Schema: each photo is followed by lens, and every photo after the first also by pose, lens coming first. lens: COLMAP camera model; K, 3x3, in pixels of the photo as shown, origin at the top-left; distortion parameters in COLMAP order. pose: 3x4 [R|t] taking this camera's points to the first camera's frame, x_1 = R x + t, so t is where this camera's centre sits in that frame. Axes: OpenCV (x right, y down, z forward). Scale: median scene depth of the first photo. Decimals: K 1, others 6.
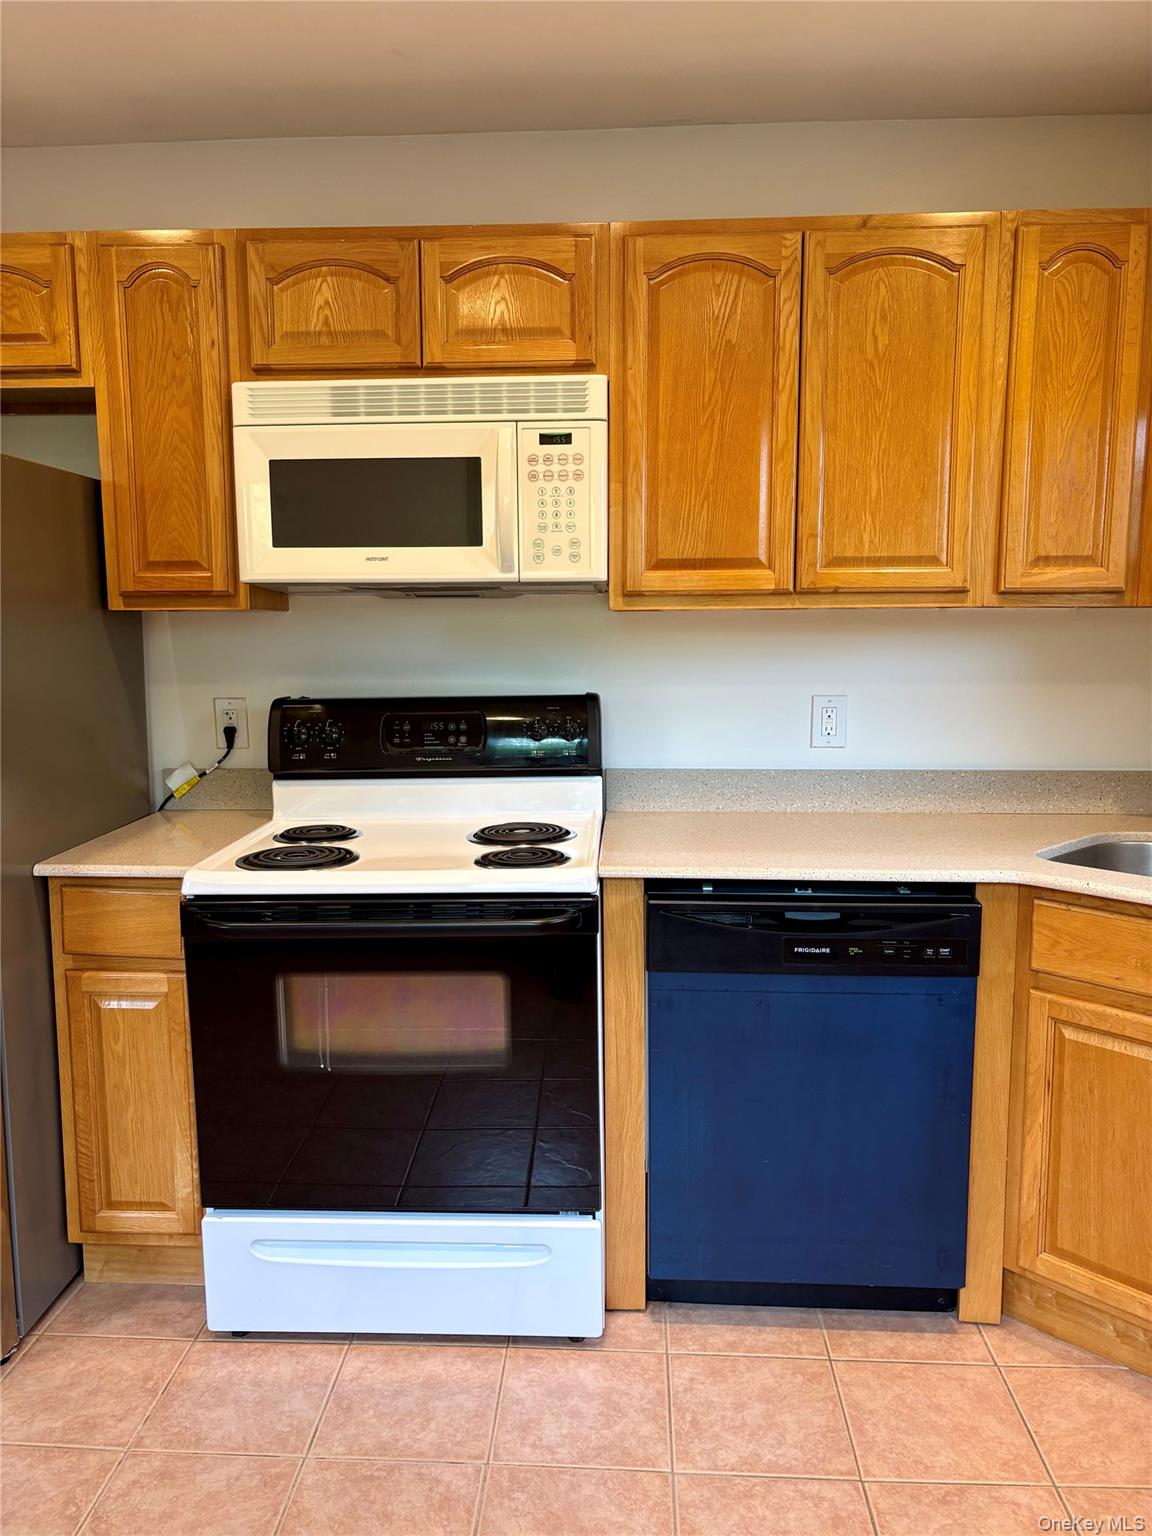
lens RADIAL K [[1158.3, 0, 573.6], [0, 1158.3, 777.3], [0, 0, 1]] dist [0.028940, -0.006933]
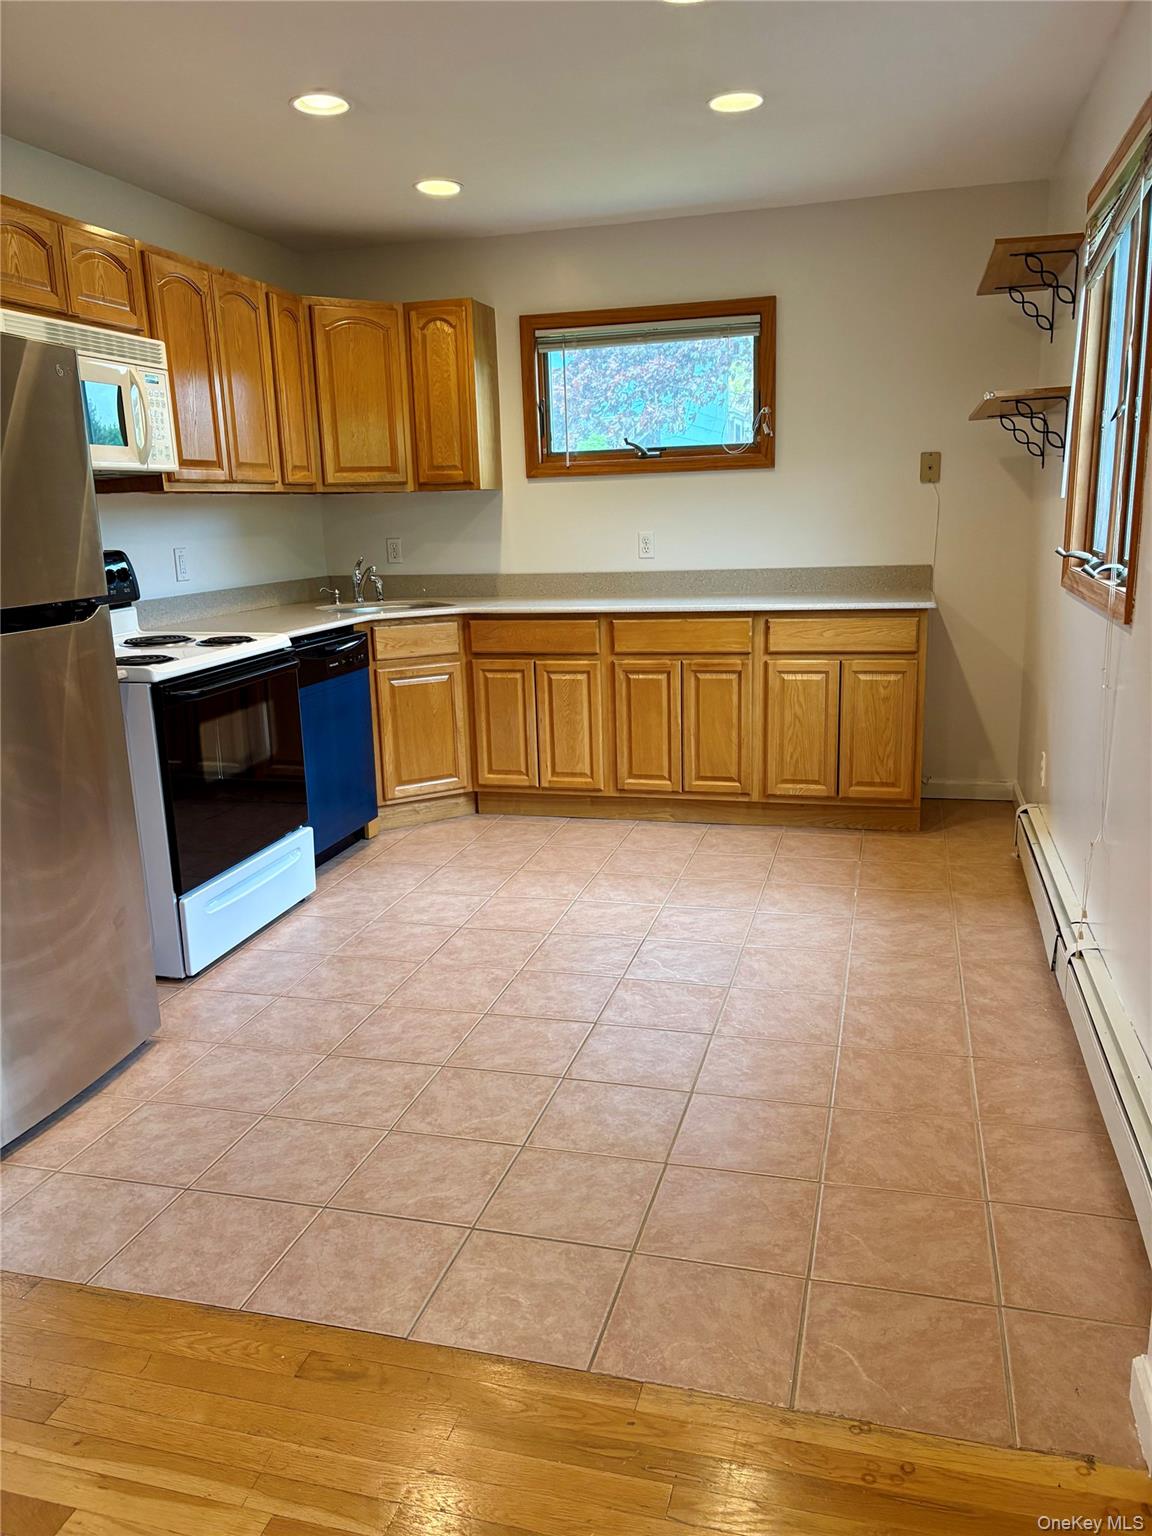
lens RADIAL K [[1158.3, 0, 577.7], [0, 1158.3, 767.2], [0, 0, 1]] dist [0.028940, -0.006933]
pose [[0.207670, -0.217387, 0.953738, -1.535469], [0.156300, 0.969841, 0.187024, 0.011526], [-0.965631, 0.110230, 0.235384, 0.136500]]
